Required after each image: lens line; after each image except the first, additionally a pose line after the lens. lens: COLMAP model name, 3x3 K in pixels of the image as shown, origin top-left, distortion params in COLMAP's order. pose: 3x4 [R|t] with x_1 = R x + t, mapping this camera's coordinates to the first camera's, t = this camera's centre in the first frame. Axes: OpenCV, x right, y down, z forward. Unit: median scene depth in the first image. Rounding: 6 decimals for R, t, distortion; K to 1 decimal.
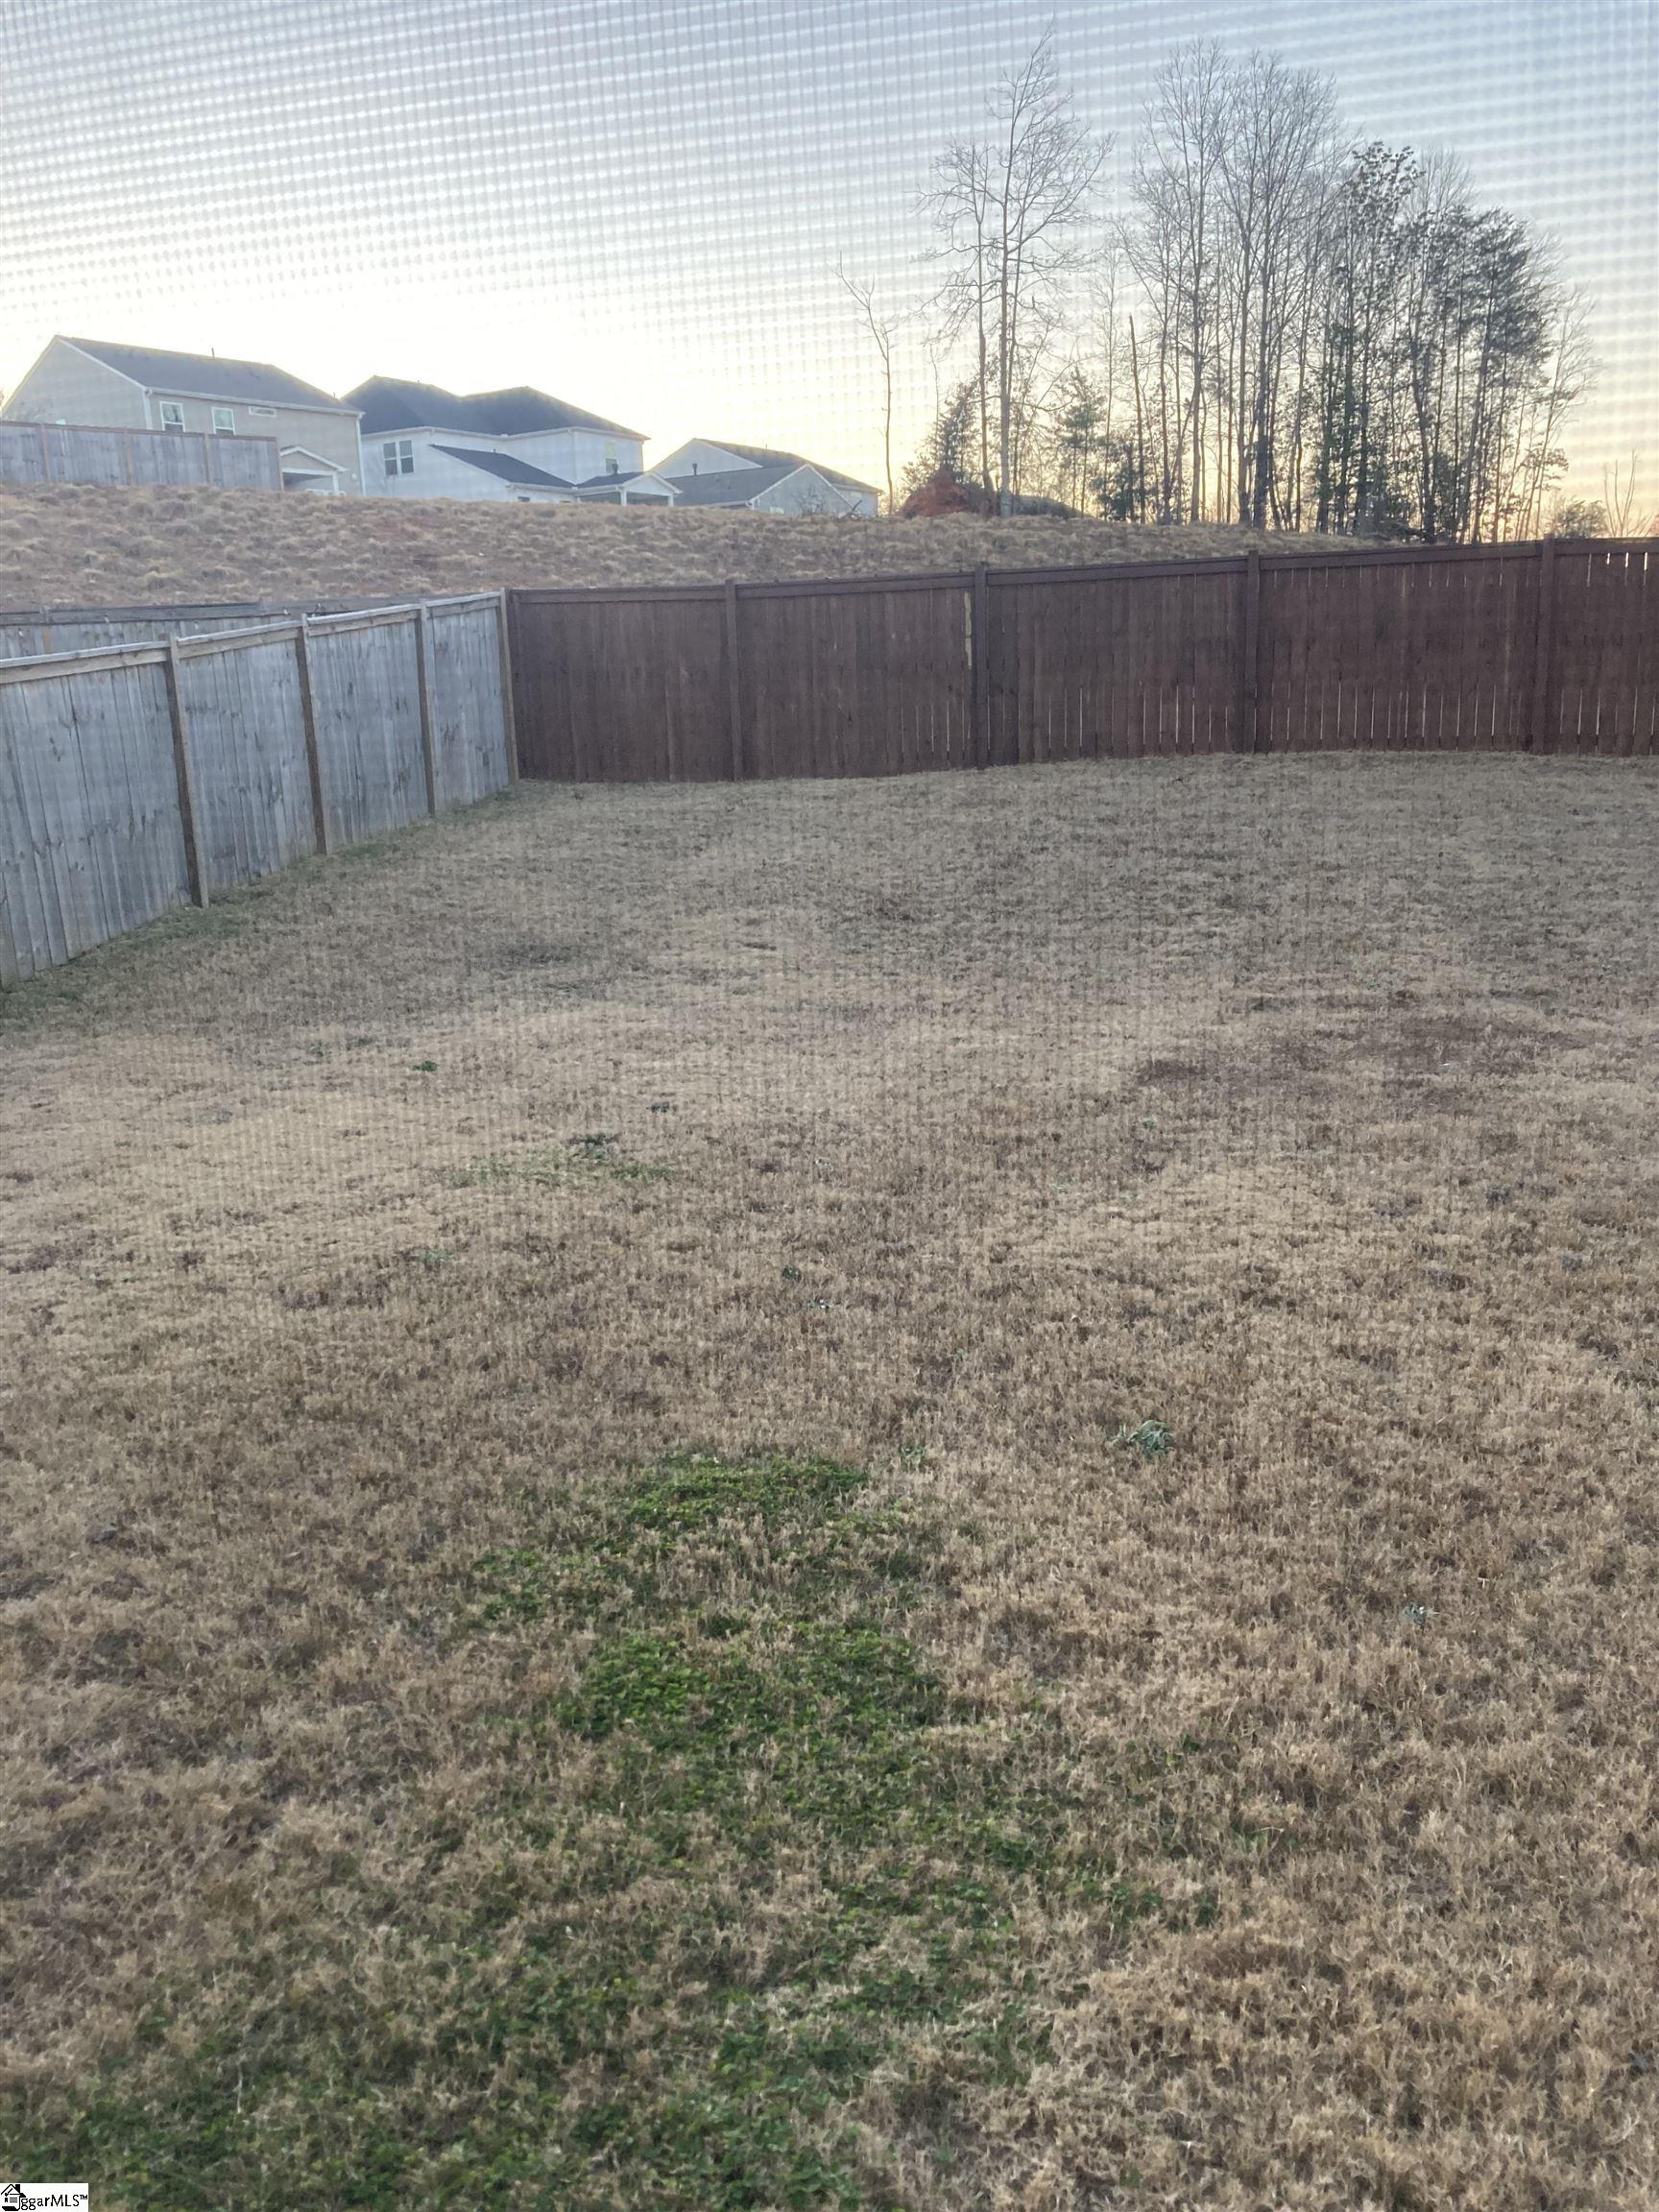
lens RADIAL K [[1800.0, 0, 837.6], [0, 1800.0, 1106.8], [0, 0, 1]] dist [0.024631, -0.027439]
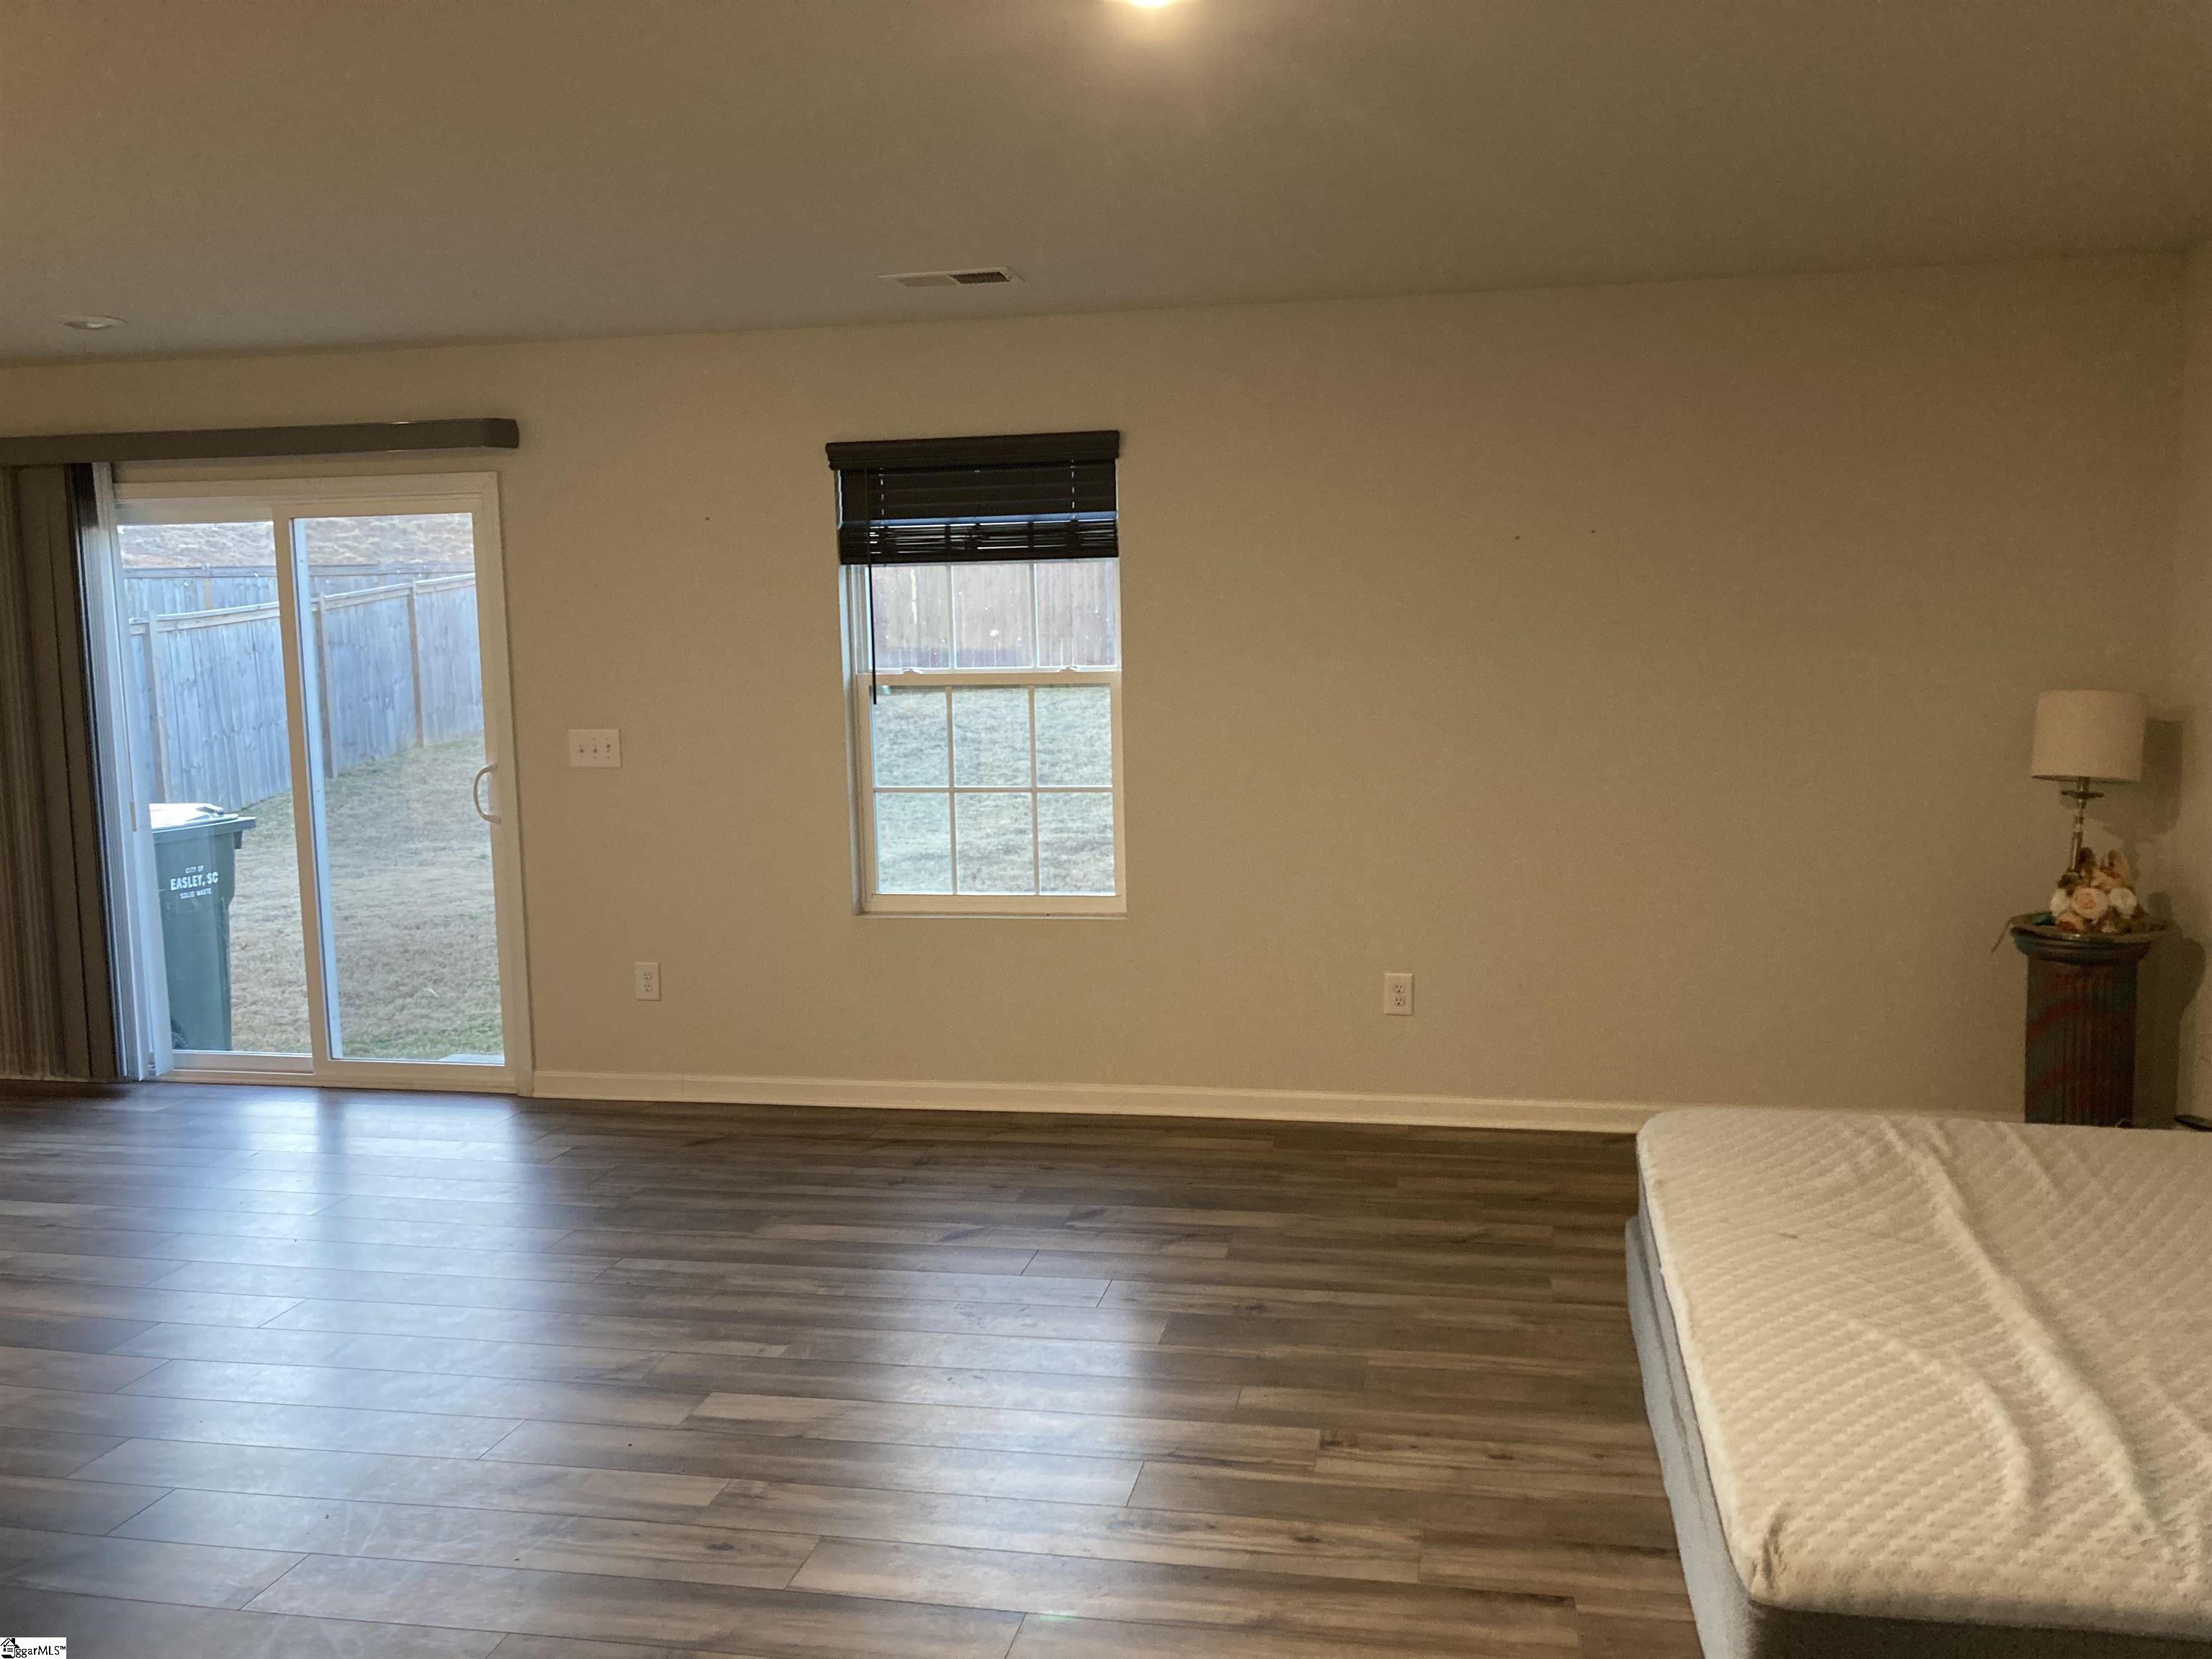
lens RADIAL K [[1800.0, 0, 1096.4], [0, 1800.0, 845.6], [0, 0, 1]] dist [0.024631, -0.027439]
pose [[0.996289, 0.009831, 0.085510, 0.129605], [-0.000449, 0.994036, -0.109054, 0.098133], [-0.086072, 0.108610, 0.990351, -0.466852]]
